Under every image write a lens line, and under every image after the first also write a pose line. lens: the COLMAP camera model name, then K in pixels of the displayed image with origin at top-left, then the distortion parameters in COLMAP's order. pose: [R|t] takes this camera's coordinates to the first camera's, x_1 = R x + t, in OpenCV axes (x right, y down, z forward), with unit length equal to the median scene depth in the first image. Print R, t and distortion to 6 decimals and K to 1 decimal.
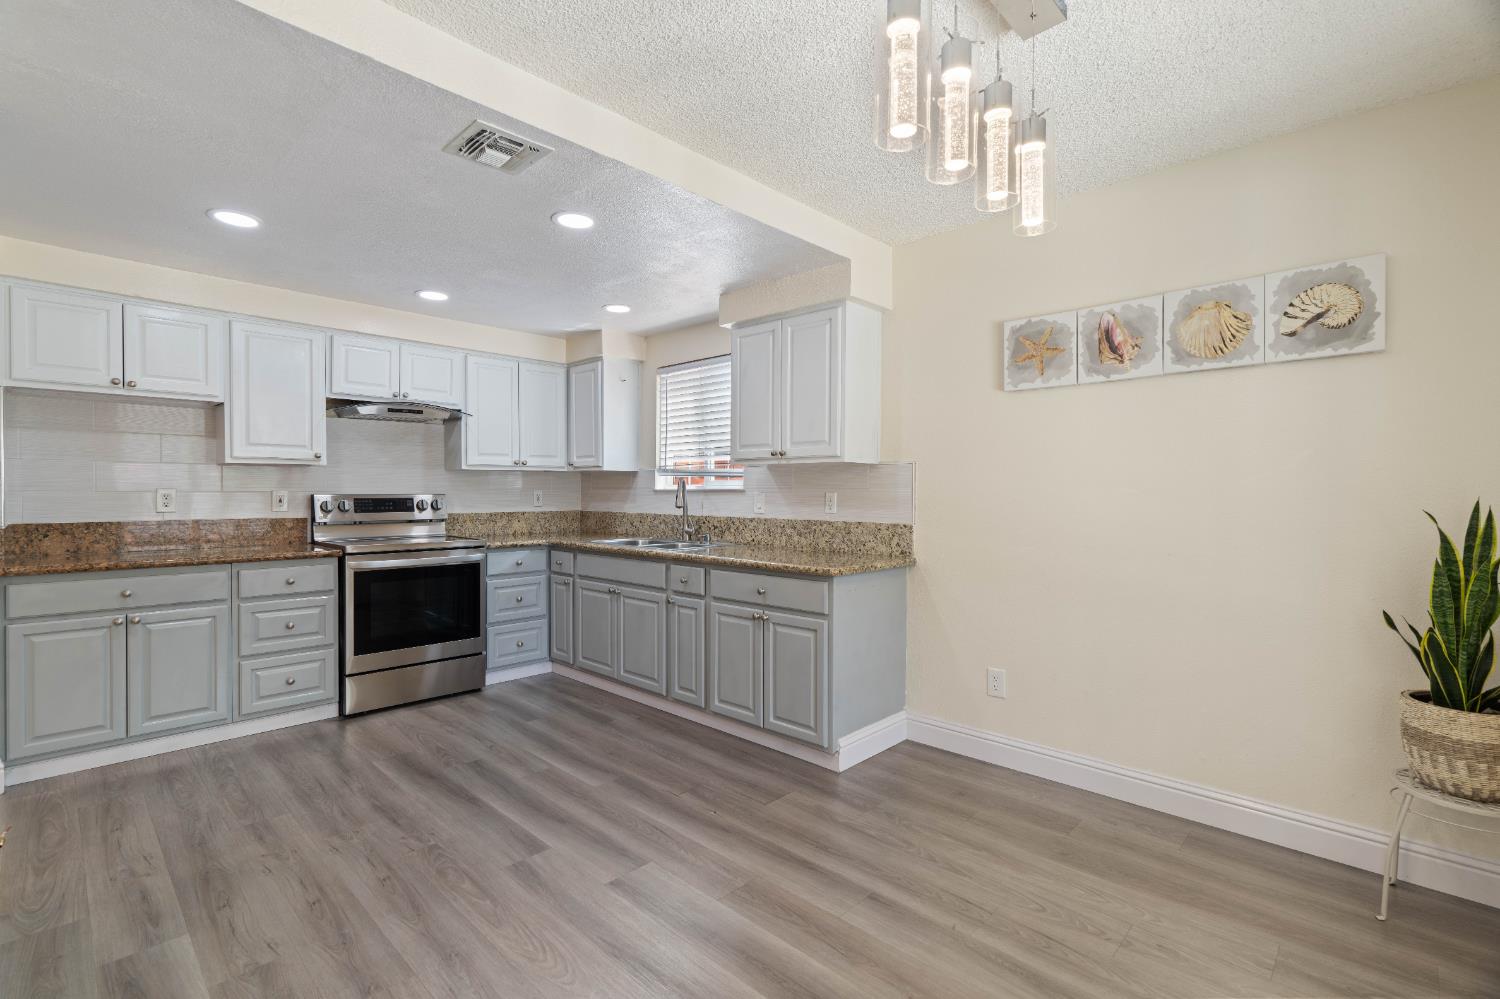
lens RADIAL K [[678.2, 0, 742.6], [0, 678.2, 499.5], [0, 0, 1]] dist [-0.002789, 0.000155]
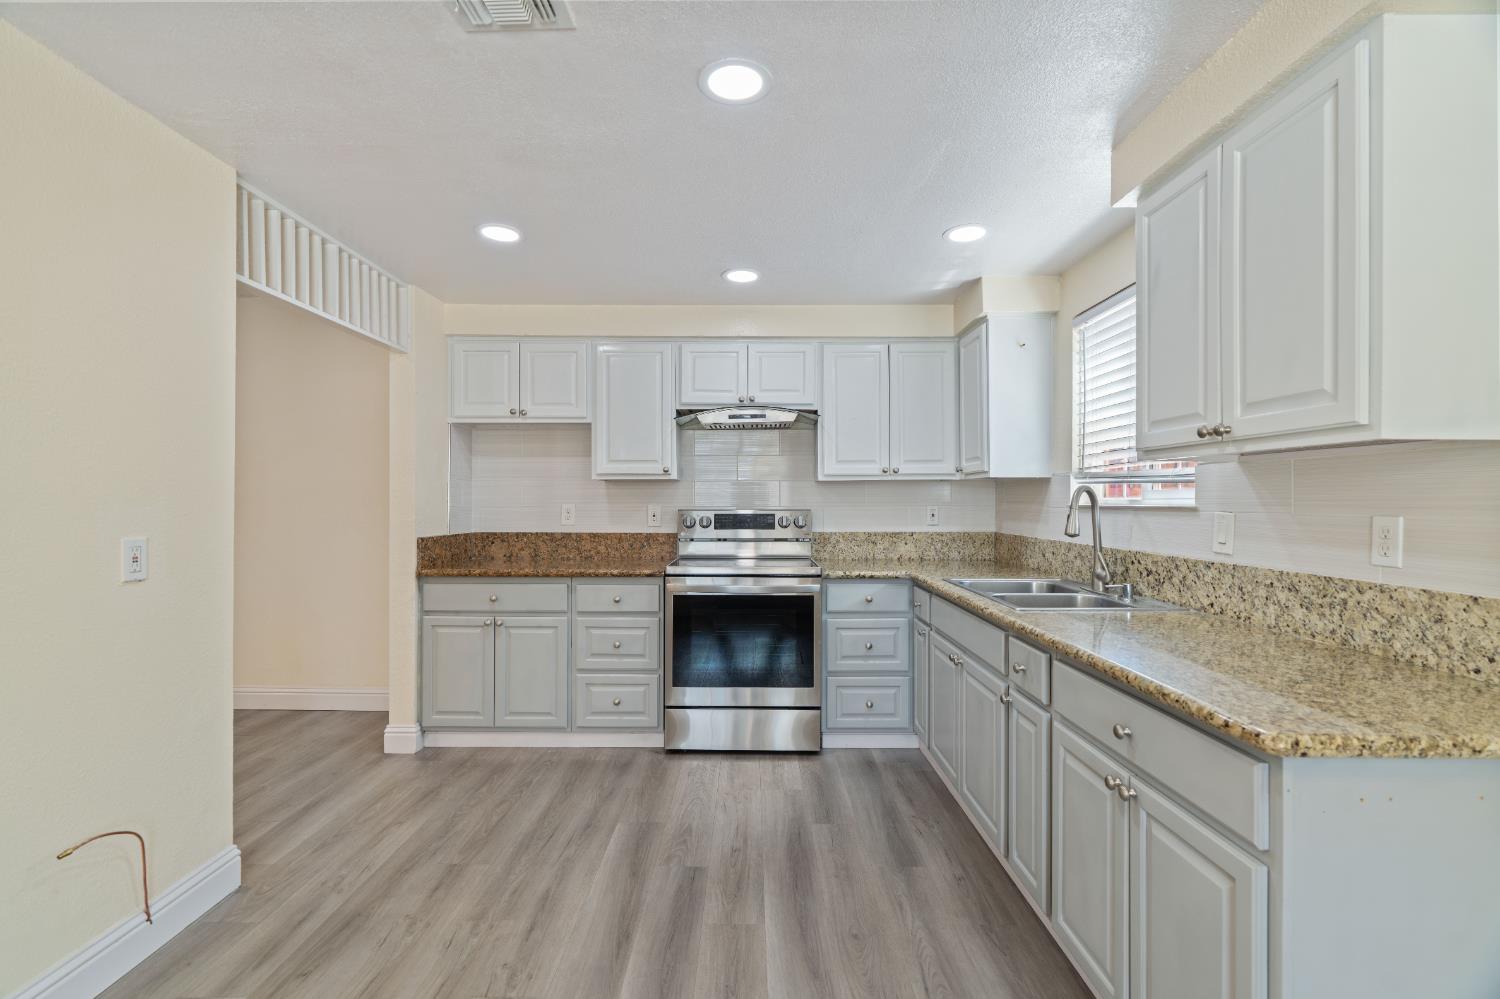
lens RADIAL K [[678.2, 0, 742.6], [0, 678.2, 499.5], [0, 0, 1]] dist [-0.002789, 0.000155]
pose [[0.695824, -0.002619, -0.718208, 0.143238], [-0.008418, 0.999895, -0.011802, -0.011614], [0.718163, 0.014258, 0.695728, 0.396335]]
